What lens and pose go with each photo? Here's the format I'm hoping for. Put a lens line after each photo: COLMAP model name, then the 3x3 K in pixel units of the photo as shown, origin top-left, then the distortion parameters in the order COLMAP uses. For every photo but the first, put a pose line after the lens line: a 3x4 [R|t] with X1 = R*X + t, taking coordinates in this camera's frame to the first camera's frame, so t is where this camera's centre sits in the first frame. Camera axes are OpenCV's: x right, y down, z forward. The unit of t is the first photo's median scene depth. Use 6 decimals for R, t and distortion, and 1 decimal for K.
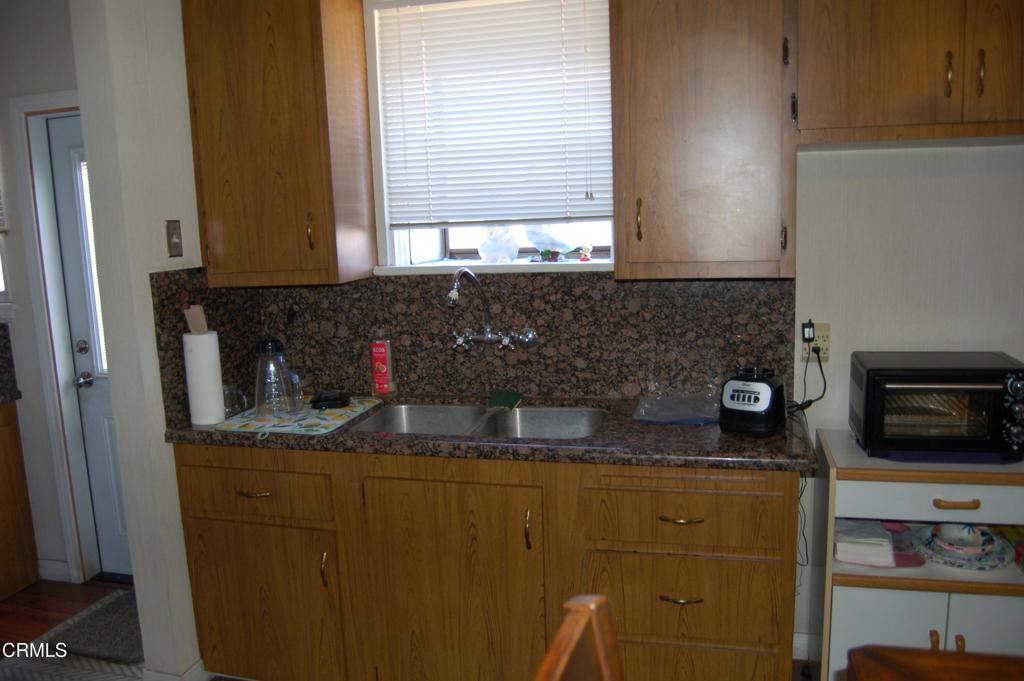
lens RADIAL K [[789.3, 0, 528.4], [0, 789.3, 352.4], [0, 0, 1]] dist [-0.078429, 0.018067]
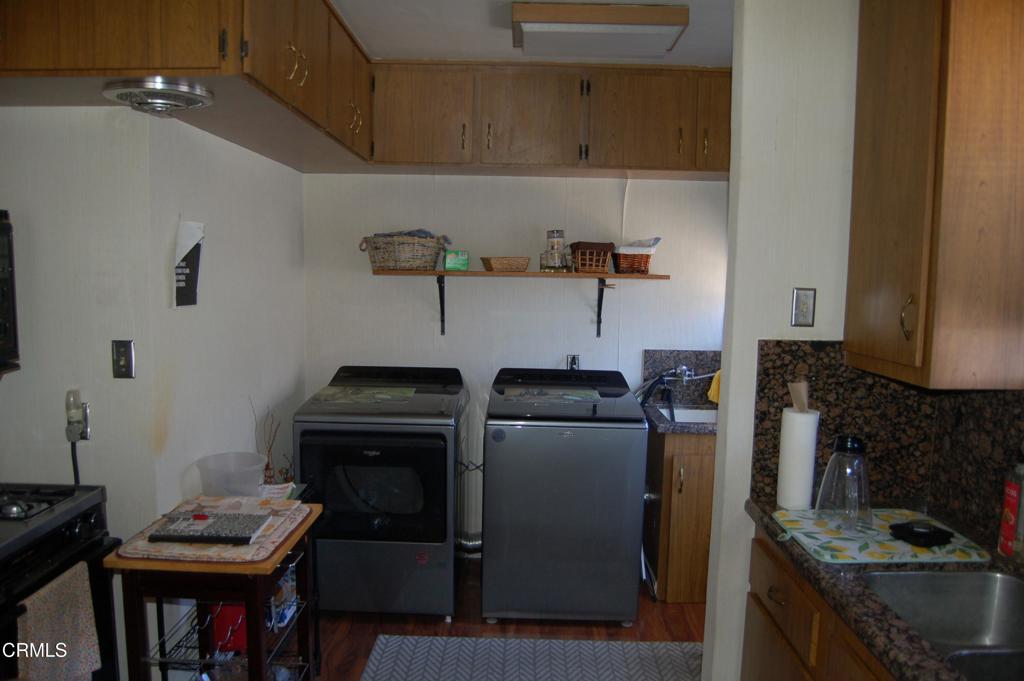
lens RADIAL K [[789.3, 0, 513.1], [0, 789.3, 343.0], [0, 0, 1]] dist [-0.078429, 0.018067]
pose [[0.244397, 0.137727, -0.959844, 0.494339], [-0.193002, 0.976966, 0.091042, -0.159551], [0.950274, 0.163002, 0.265349, 0.537906]]
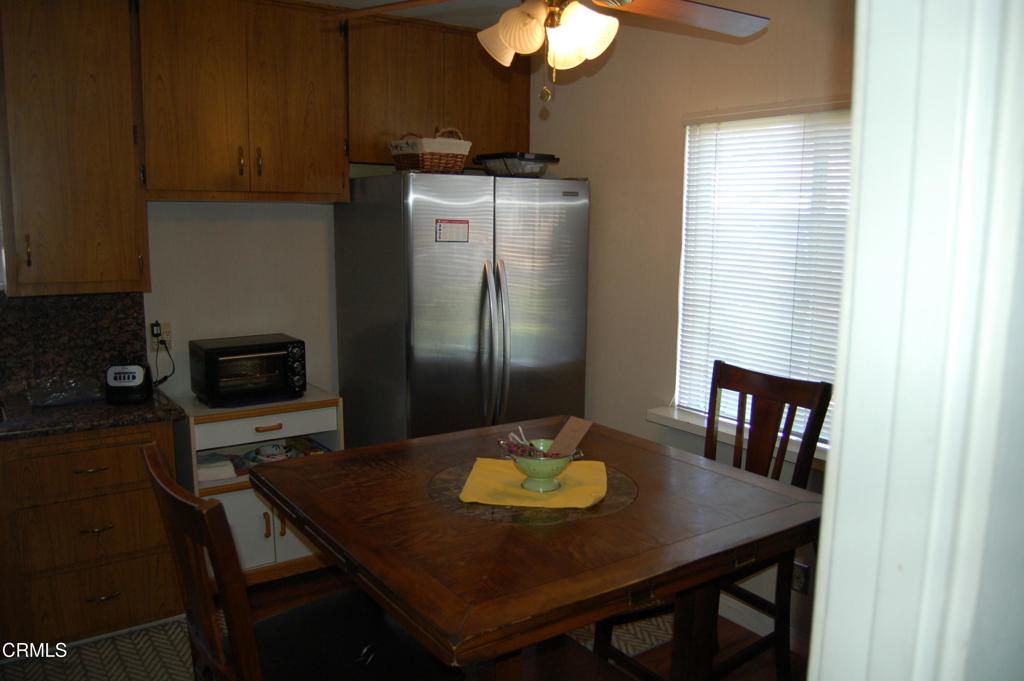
lens RADIAL K [[789.3, 0, 511.6], [0, 789.3, 342.6], [0, 0, 1]] dist [-0.078429, 0.018067]
pose [[0.640438, -0.074647, 0.764374, -0.286874], [0.096666, 0.995185, 0.016194, 0.034506], [-0.761902, 0.063518, 0.644570, -0.363589]]
